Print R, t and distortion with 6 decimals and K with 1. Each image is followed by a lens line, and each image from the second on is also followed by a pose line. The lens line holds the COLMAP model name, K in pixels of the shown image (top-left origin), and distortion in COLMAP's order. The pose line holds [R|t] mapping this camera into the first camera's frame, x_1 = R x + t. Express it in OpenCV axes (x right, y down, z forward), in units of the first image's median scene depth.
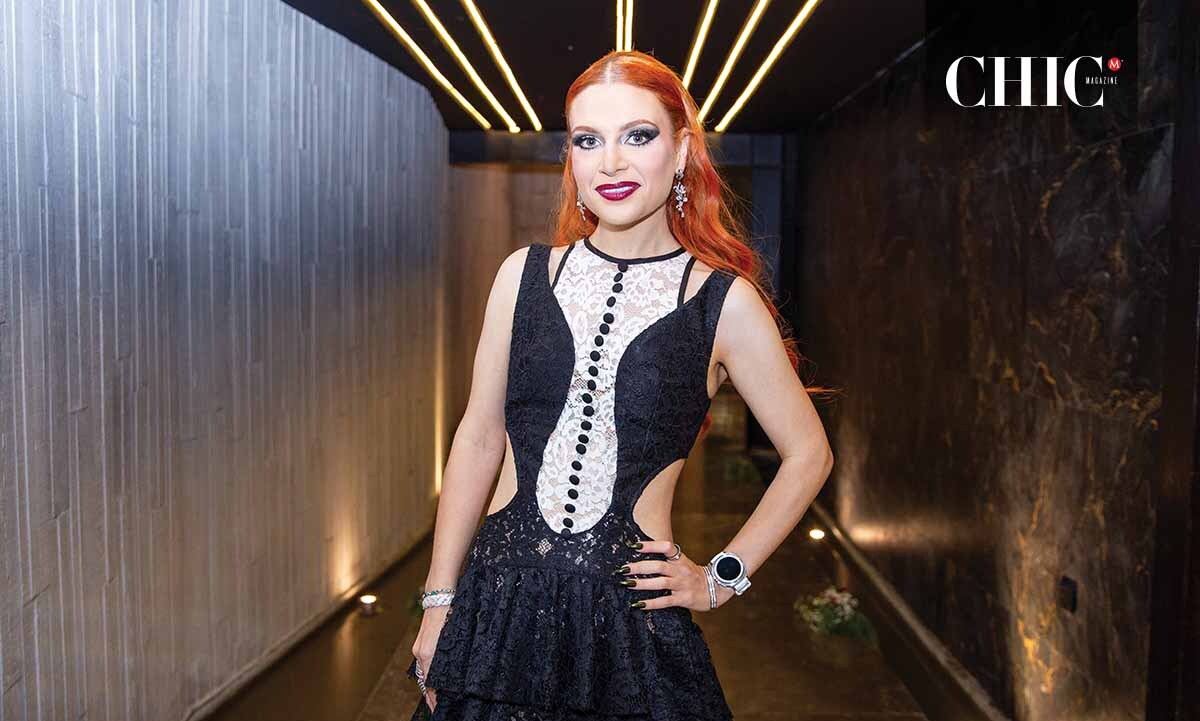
lens RADIAL K [[1065.4, 0, 598.4], [0, 1065.4, 360.3], [0, 0, 1]] dist [-0.002015, 0.001296]
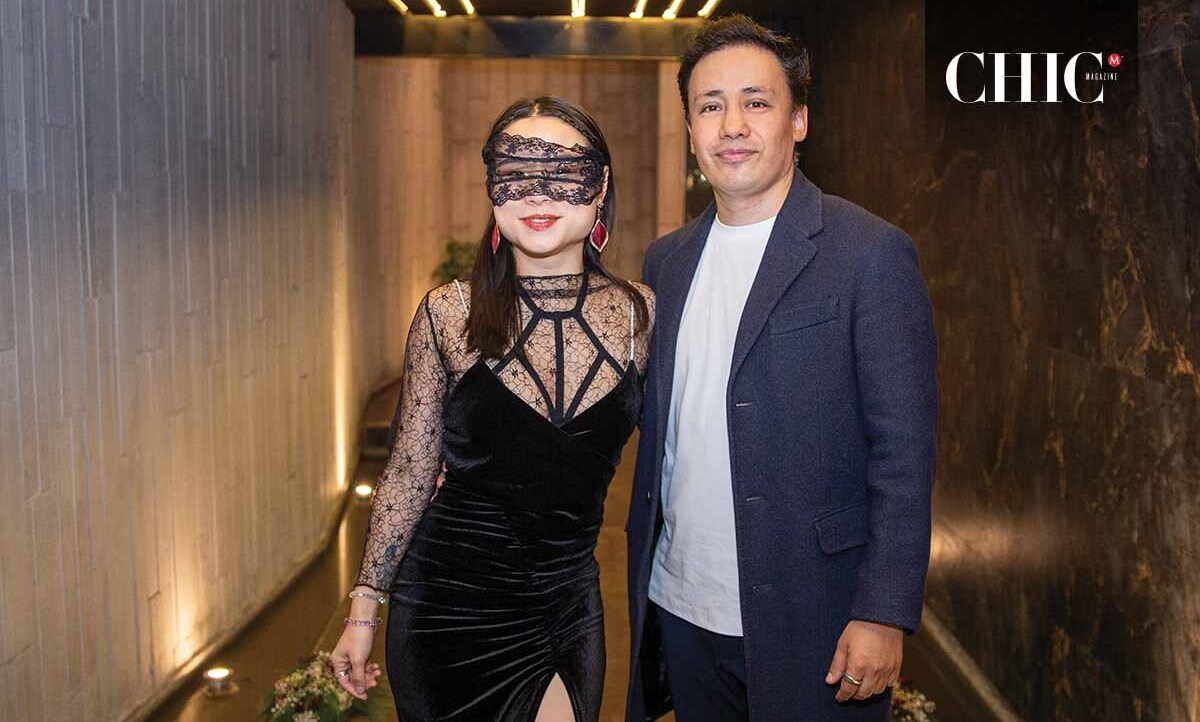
lens RADIAL K [[1276.3, 0, 601.3], [0, 1276.3, 360.0], [0, 0, 1]] dist [-0.054802, 0.000000]
pose [[0.999261, -0.006472, 0.037877, 0.005489], [0.004703, 0.998903, 0.046587, -0.019207], [-0.038137, -0.046374, 0.998196, 0.171553]]
